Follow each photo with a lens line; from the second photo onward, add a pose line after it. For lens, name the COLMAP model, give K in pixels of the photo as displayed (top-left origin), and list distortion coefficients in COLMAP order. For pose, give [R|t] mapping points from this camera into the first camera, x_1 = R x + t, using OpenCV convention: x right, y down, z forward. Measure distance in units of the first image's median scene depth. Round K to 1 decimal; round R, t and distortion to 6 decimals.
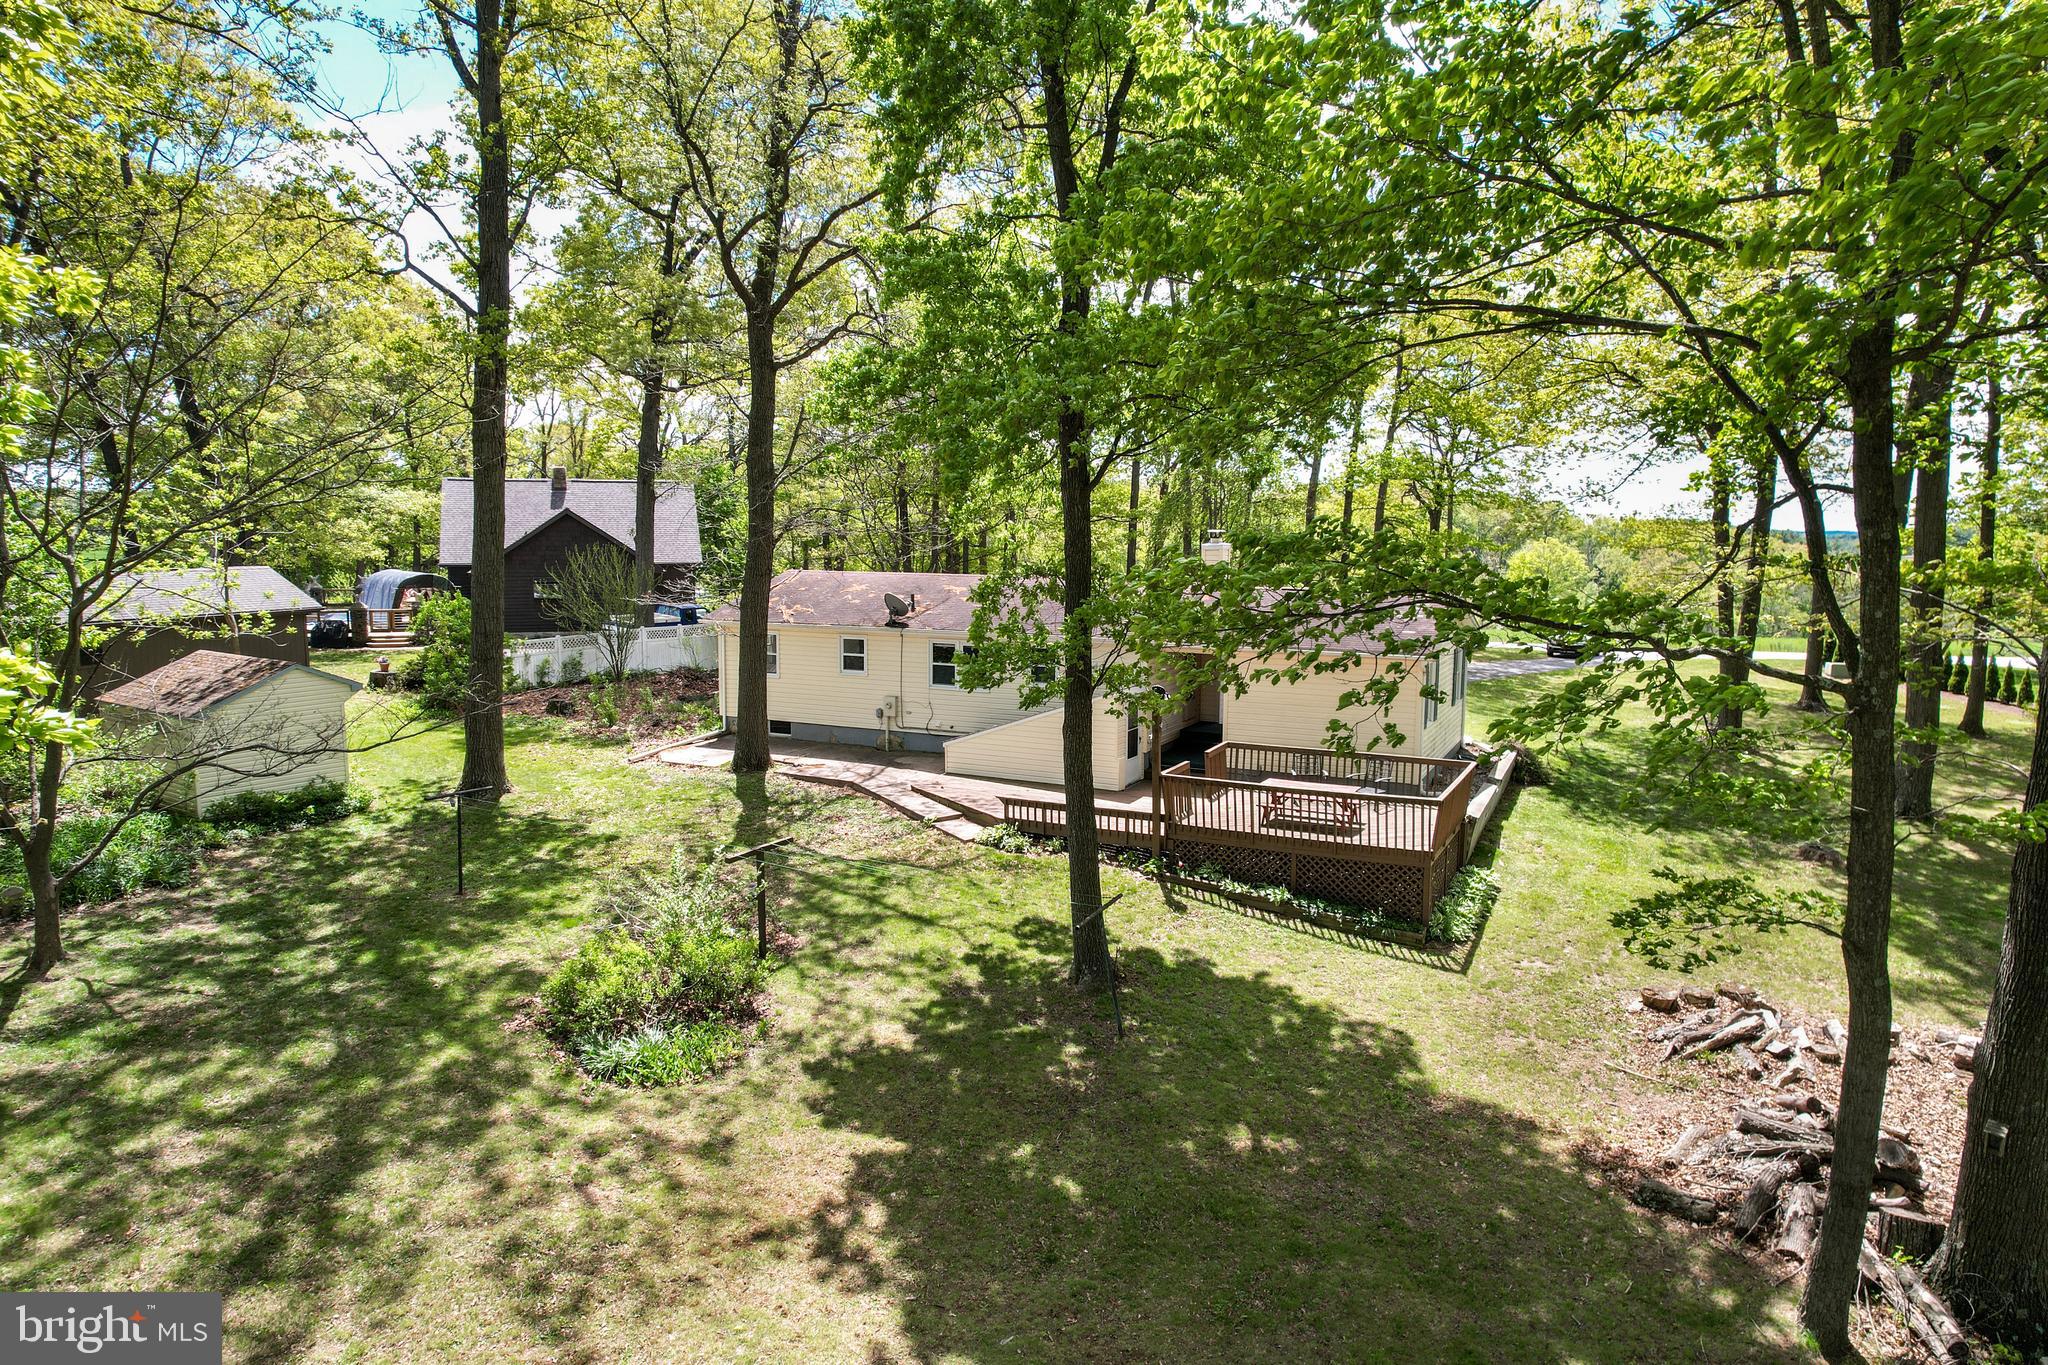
lens RADIAL K [[1287.3, 0, 1023.9], [0, 1287.3, 681.2], [0, 0, 1]] dist [0.006167, 0.021475]
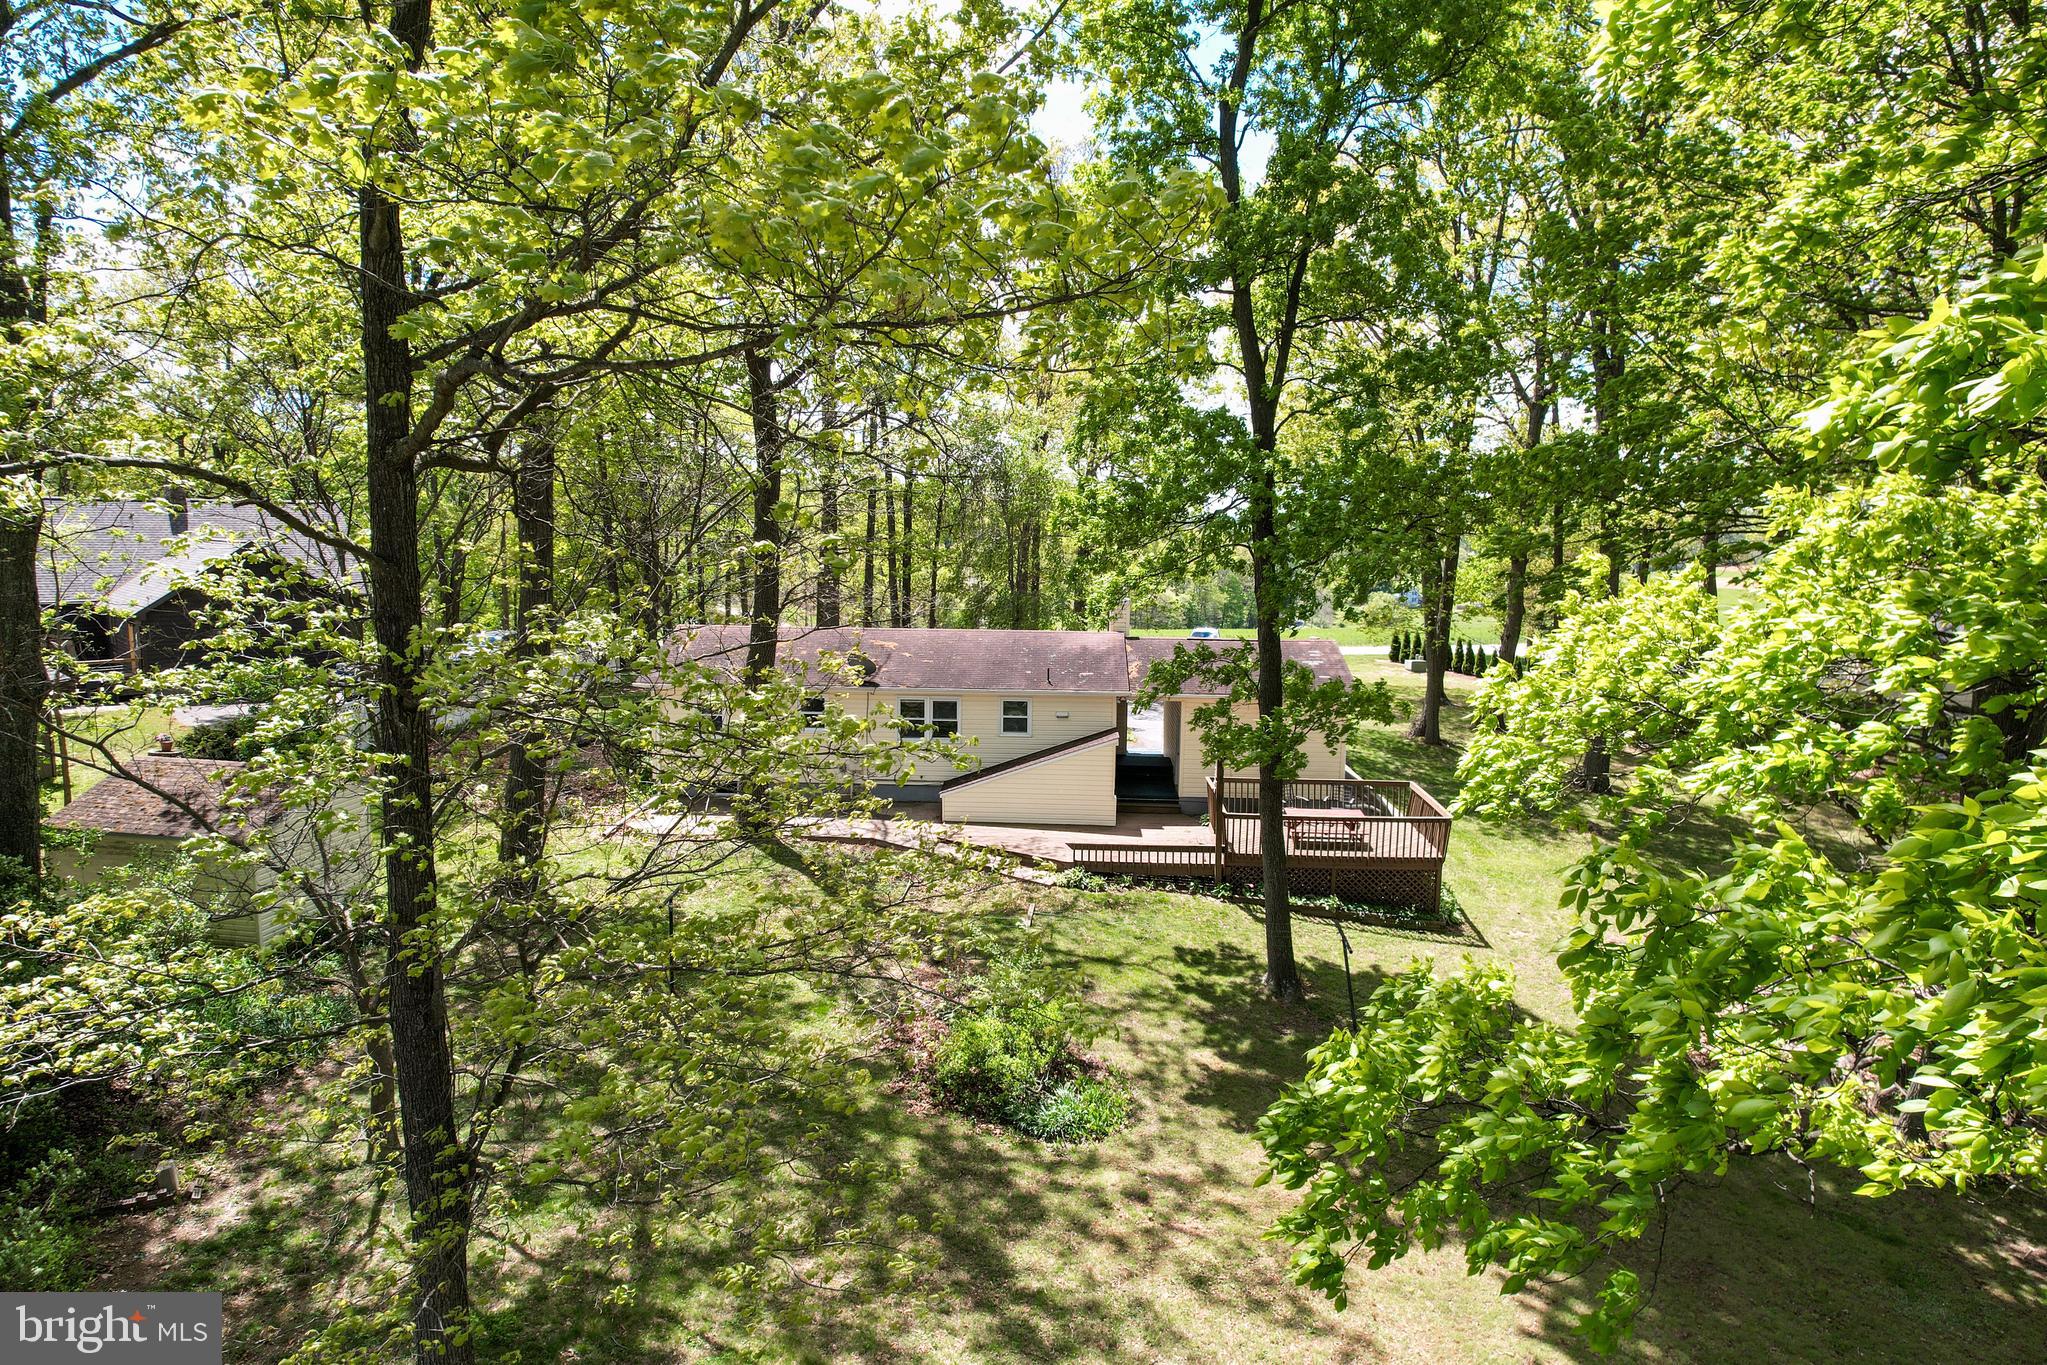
lens RADIAL K [[1286.7, 0, 1031.7], [0, 1286.7, 683.9], [0, 0, 1]] dist [0.006167, 0.021475]
pose [[0.896721, -0.040305, 0.440757, -0.585528], [0.034899, 0.999183, 0.020367, -0.080277], [-0.441218, -0.002882, 0.897395, 0.002508]]
